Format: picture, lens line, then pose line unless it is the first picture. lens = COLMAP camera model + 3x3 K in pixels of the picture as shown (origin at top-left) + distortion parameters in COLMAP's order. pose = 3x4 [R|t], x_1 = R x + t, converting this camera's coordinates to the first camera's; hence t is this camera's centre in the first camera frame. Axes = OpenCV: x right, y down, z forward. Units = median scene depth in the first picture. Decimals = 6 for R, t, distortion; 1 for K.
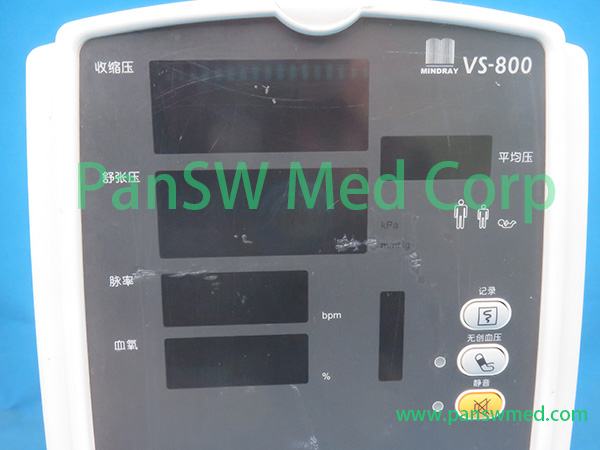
lens RADIAL K [[642.2, 0, 296.5], [0, 642.2, 194.2], [0, 0, 1]] dist [-0.055351, 0.000000]
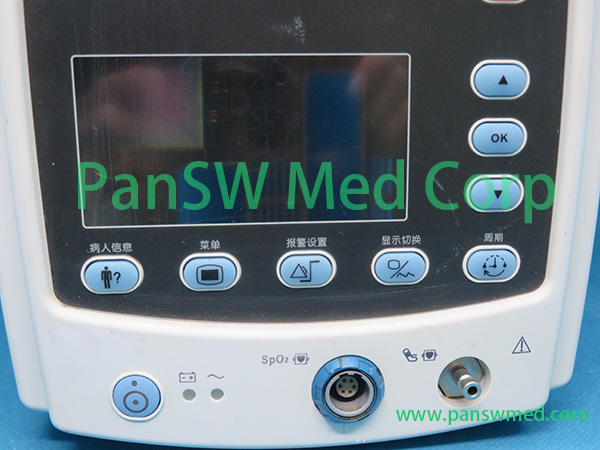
lens RADIAL K [[642.2, 0, 296.2], [0, 642.2, 222.6], [0, 0, 1]] dist [-0.055351, 0.000000]
pose [[0.999997, 0.001664, -0.001754, 0.027192], [-0.001652, 0.999976, 0.006791, 0.671086], [0.001765, -0.006788, 0.999975, 0.204599]]
